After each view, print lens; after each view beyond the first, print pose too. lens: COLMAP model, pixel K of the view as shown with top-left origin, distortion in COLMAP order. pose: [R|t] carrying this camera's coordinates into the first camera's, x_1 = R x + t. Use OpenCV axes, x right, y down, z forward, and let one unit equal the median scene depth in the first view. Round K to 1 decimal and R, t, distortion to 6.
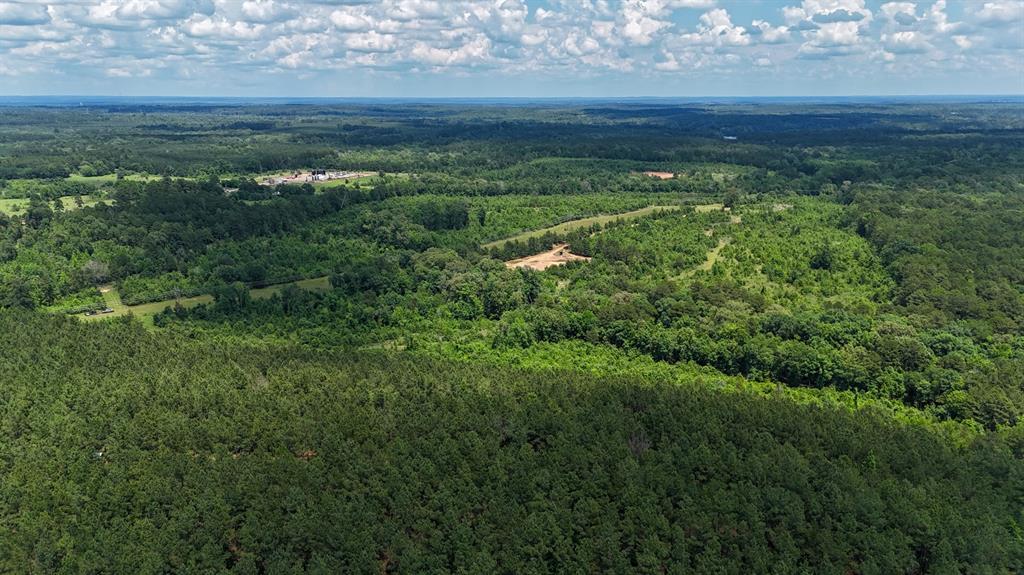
lens RADIAL K [[764.2, 0, 512.0], [0, 764.2, 287.5], [0, 0, 1]] dist [0.071250, -0.065568]
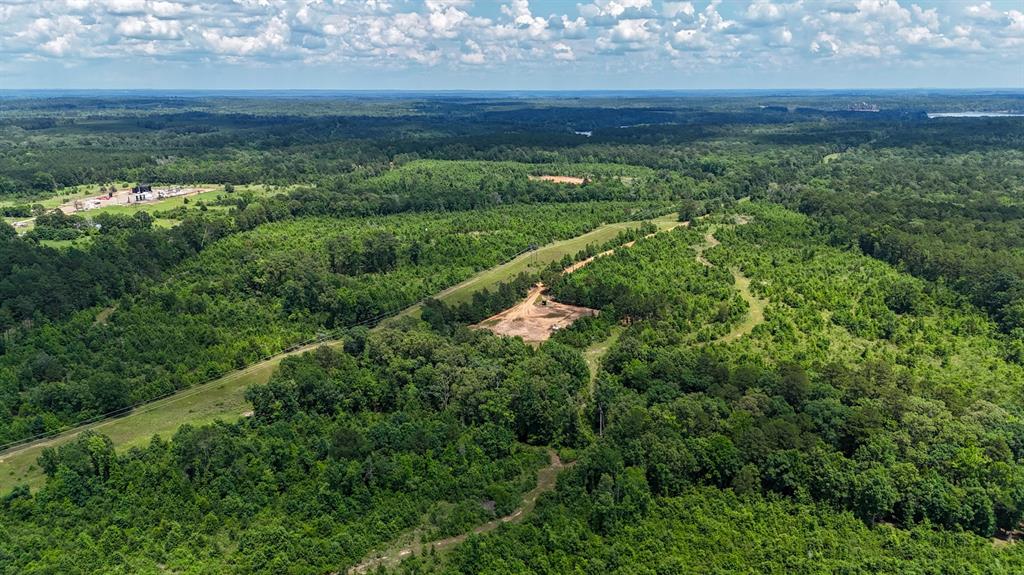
lens RADIAL K [[764.2, 0, 512.0], [0, 764.2, 287.5], [0, 0, 1]] dist [0.071250, -0.065568]
pose [[0.970999, -0.061213, 0.231114, -0.102598], [0.059084, 0.998123, 0.016129, -0.055745], [-0.231668, -0.002006, 0.972793, 0.217315]]
